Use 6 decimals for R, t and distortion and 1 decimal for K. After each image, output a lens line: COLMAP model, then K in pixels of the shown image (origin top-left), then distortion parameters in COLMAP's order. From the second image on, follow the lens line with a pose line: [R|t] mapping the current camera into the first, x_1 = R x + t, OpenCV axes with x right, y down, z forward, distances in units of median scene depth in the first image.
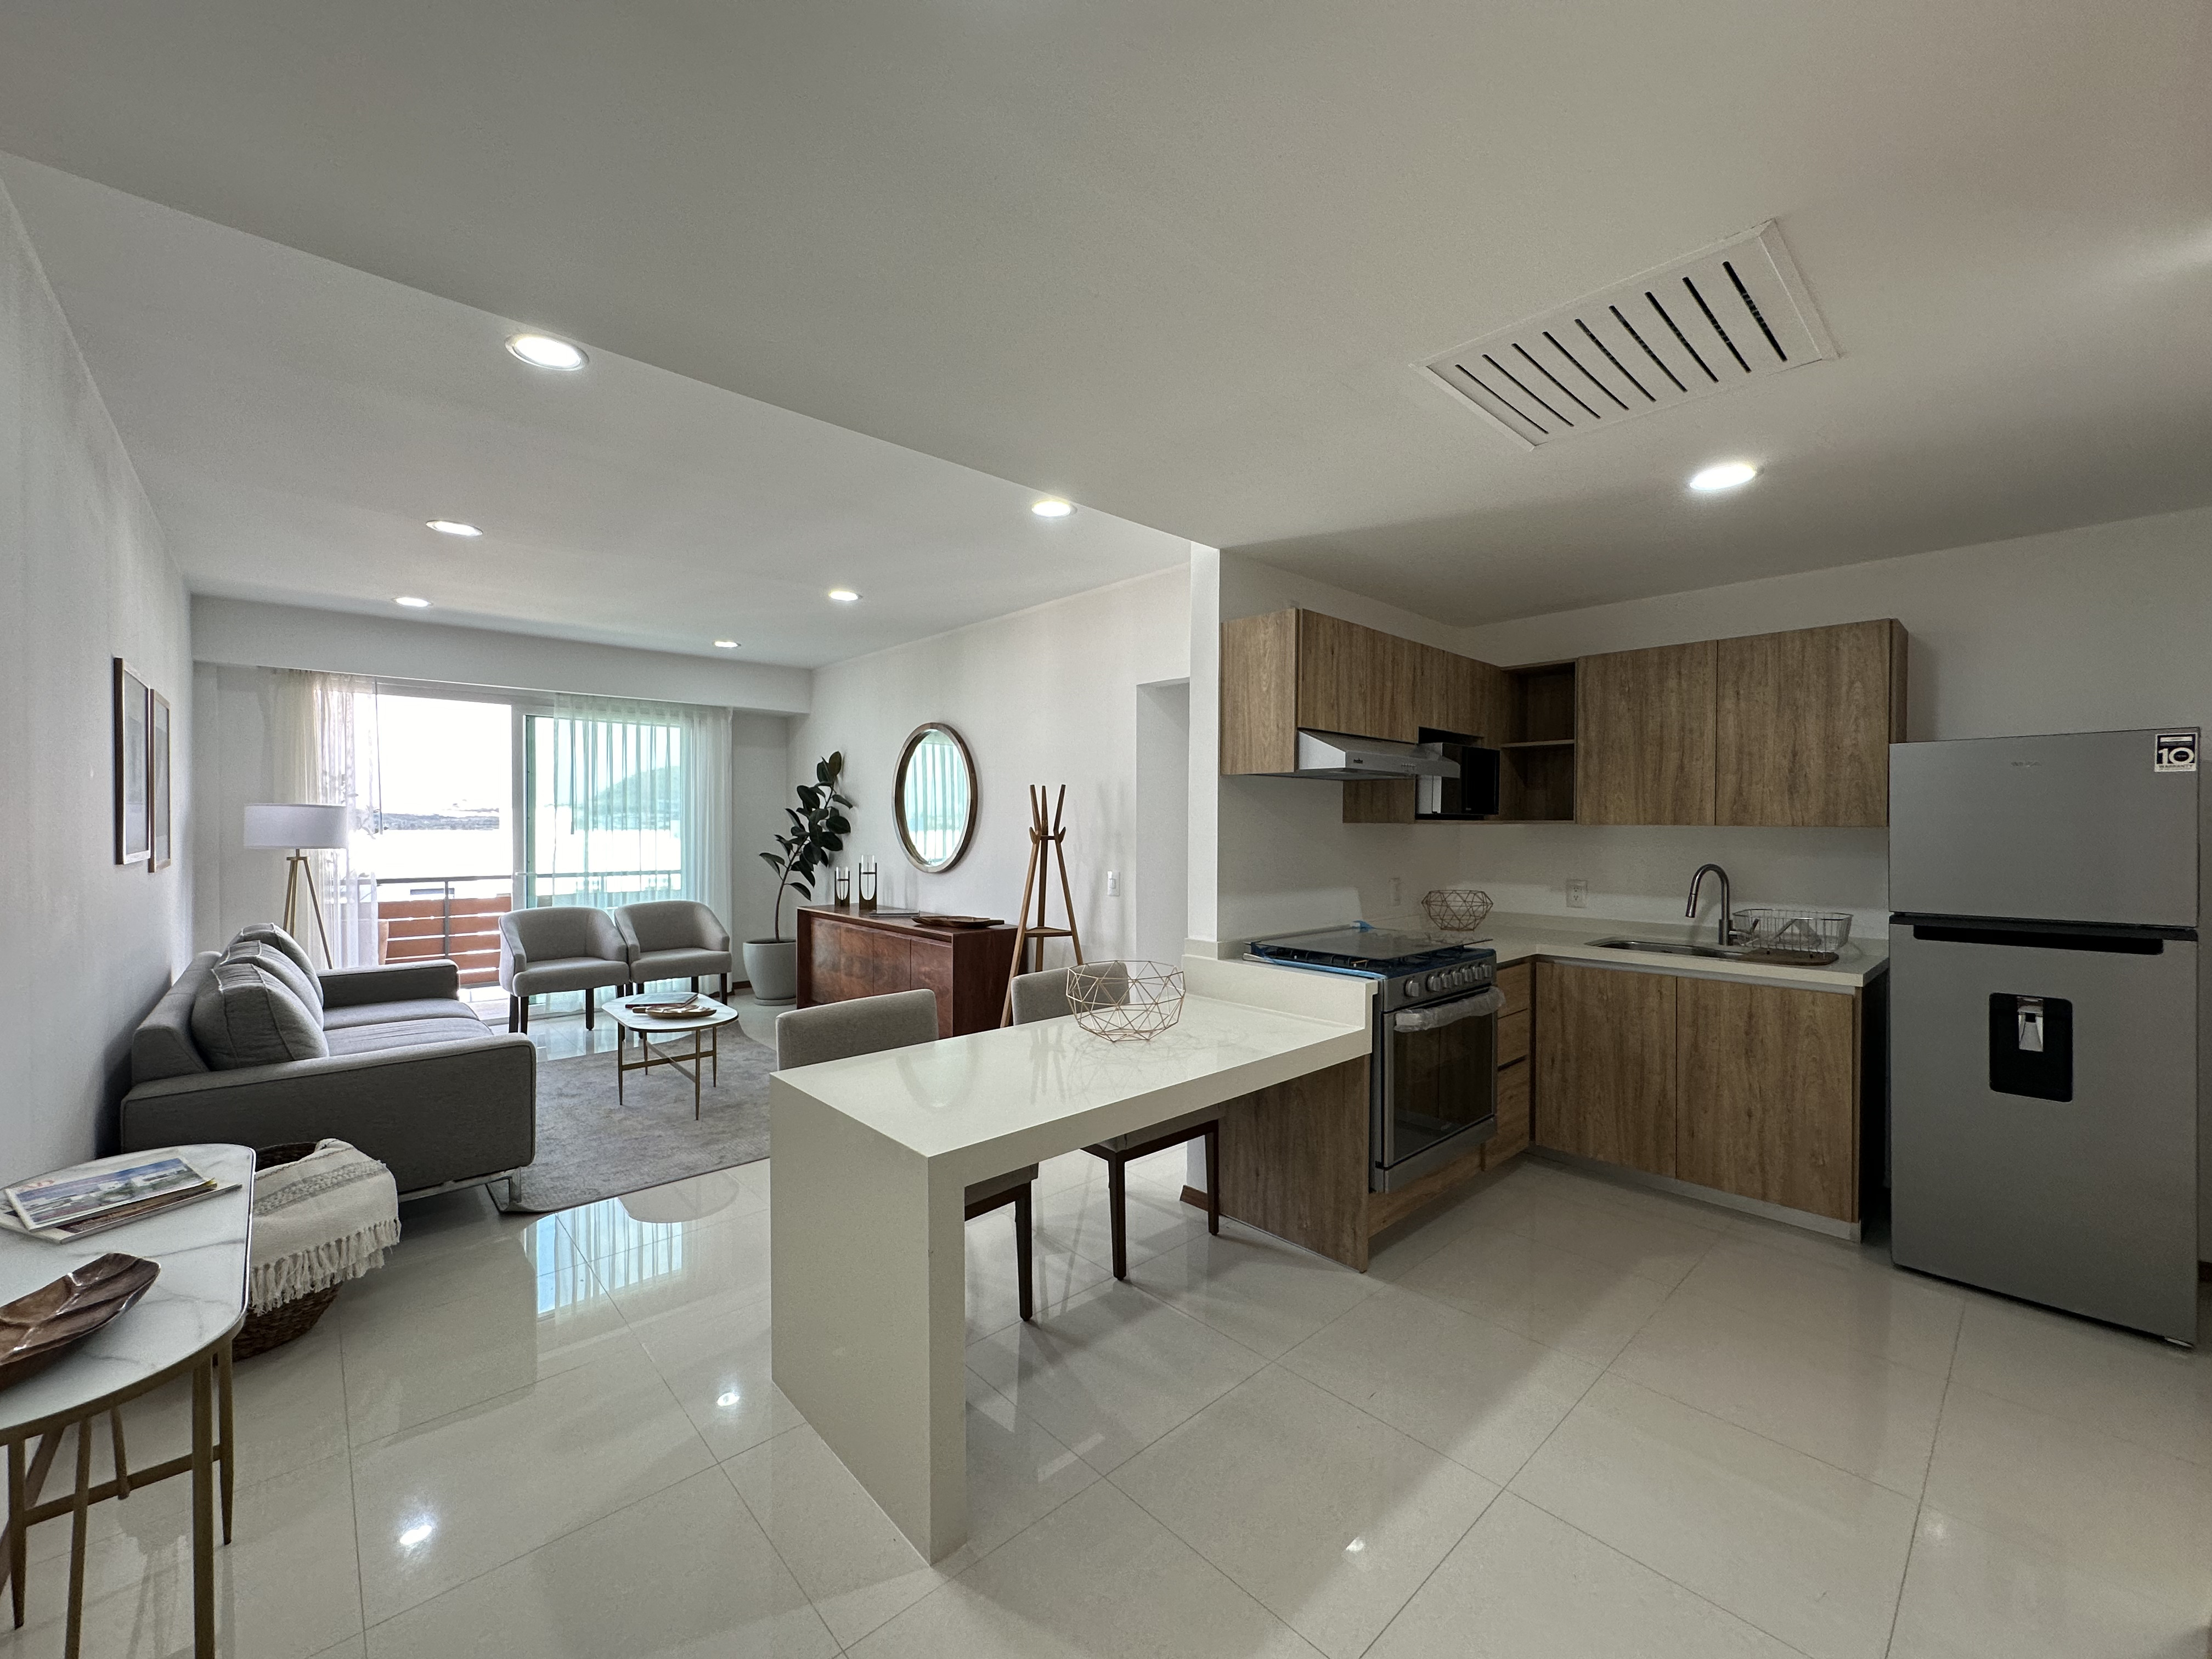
lens RADIAL K [[883.9, 0, 1106.0], [0, 883.9, 829.5], [0, 0, 1]] dist [-0.000467, -0.000226]
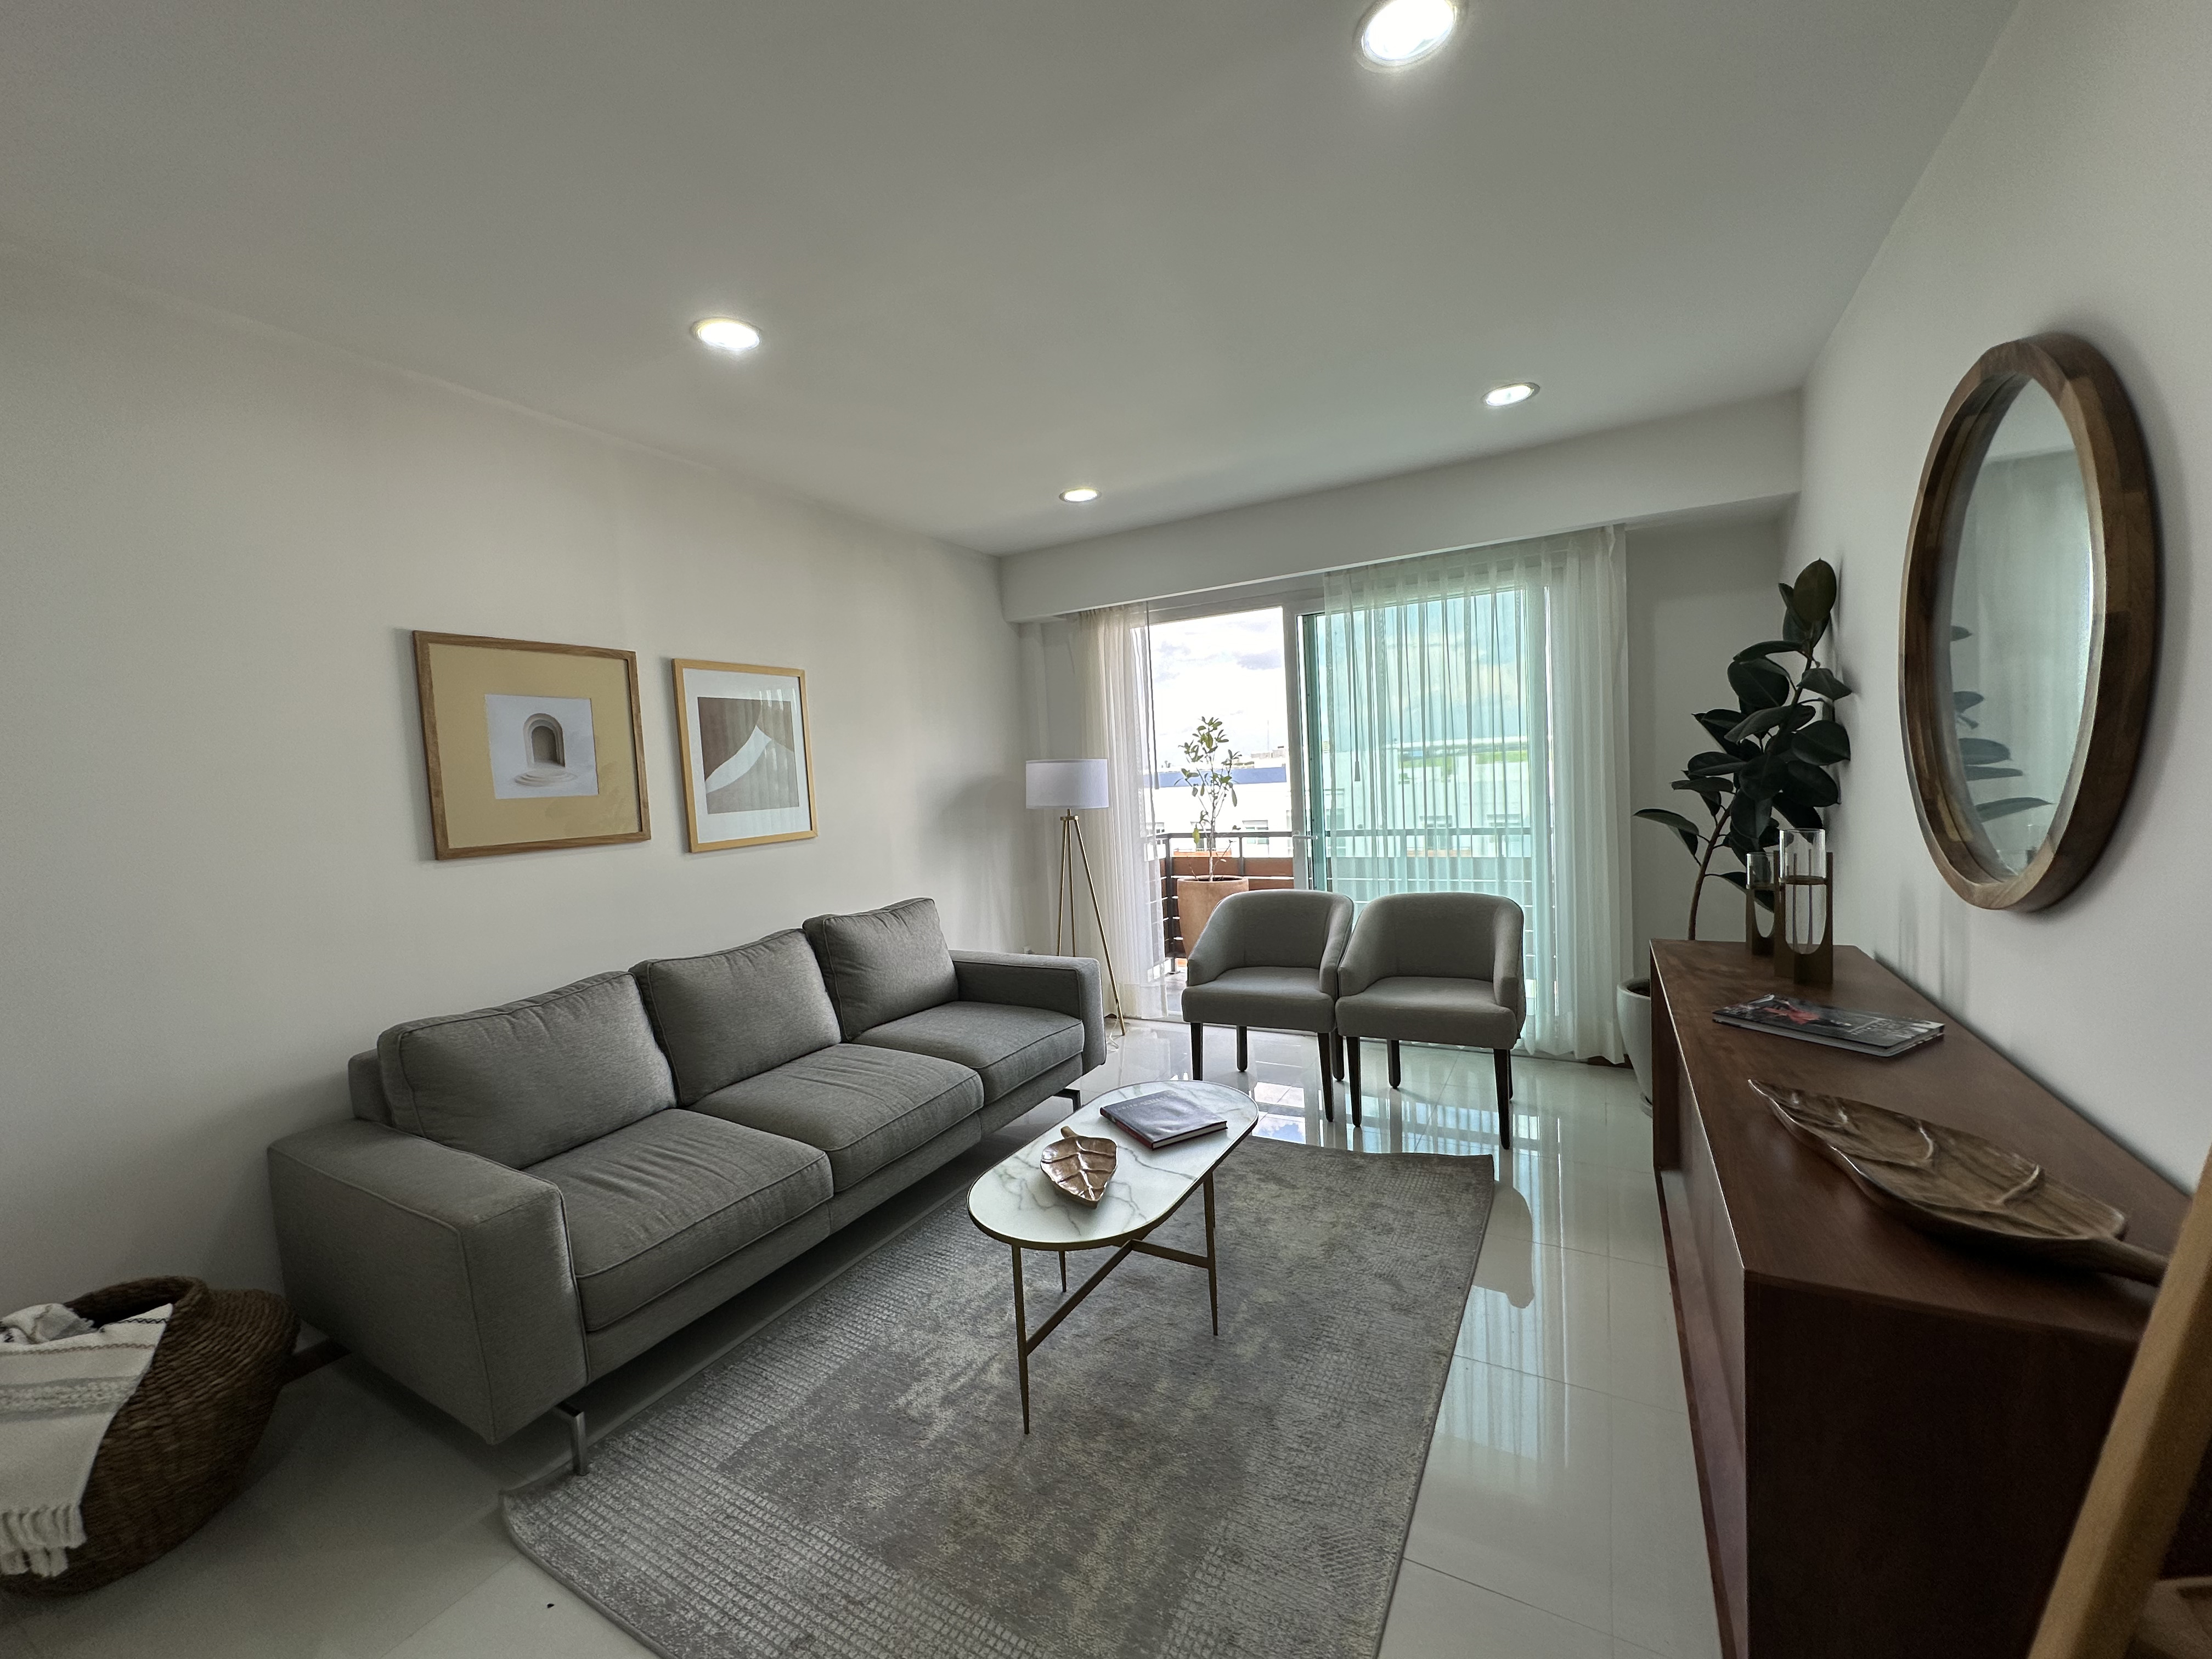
lens RADIAL K [[883.9, 0, 1106.0], [0, 883.9, 829.5], [0, 0, 1]] dist [-0.000467, -0.000226]
pose [[0.319754, 0.035604, -0.946831, -0.041415], [0.044985, 0.997596, 0.052705, -0.003315], [0.946432, -0.059446, 0.317384, 1.146106]]
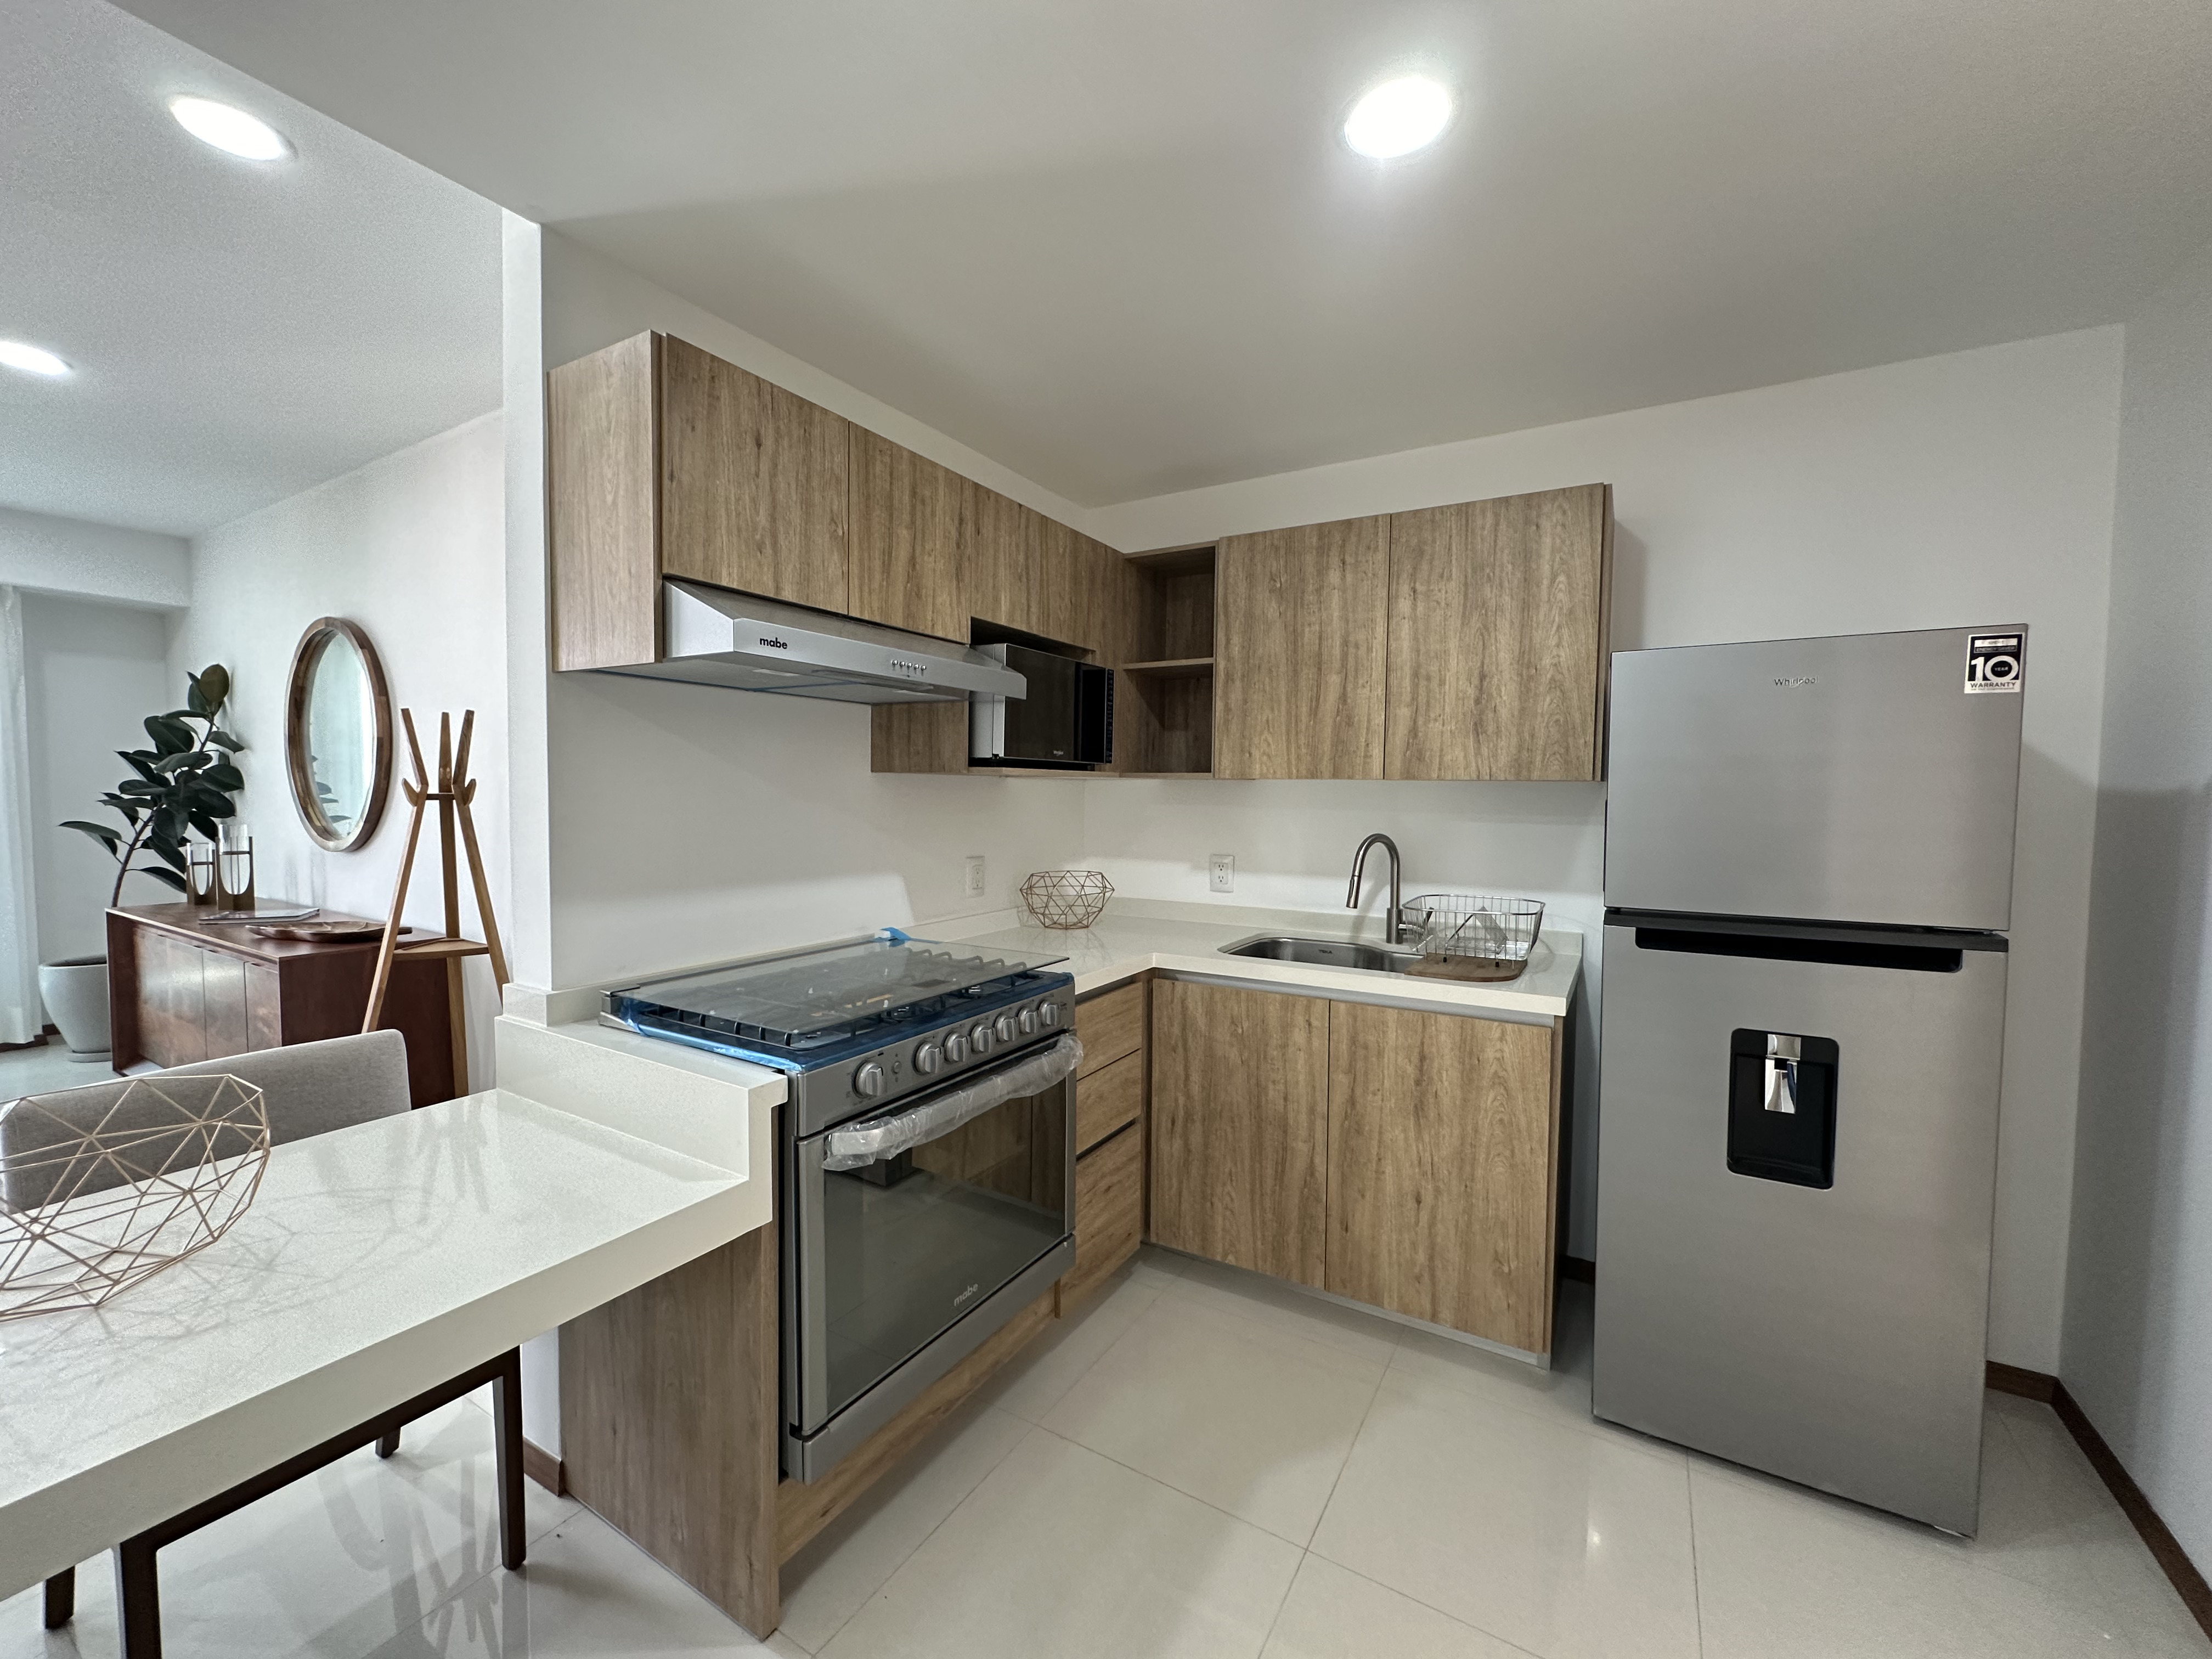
lens RADIAL K [[883.9, 0, 1106.0], [0, 883.9, 829.5], [0, 0, 1]] dist [-0.000467, -0.000226]
pose [[0.959224, -0.006932, 0.282563, 0.284046], [-0.004447, 0.999205, 0.039608, 0.008442], [-0.282613, -0.039249, 0.958431, 0.394297]]
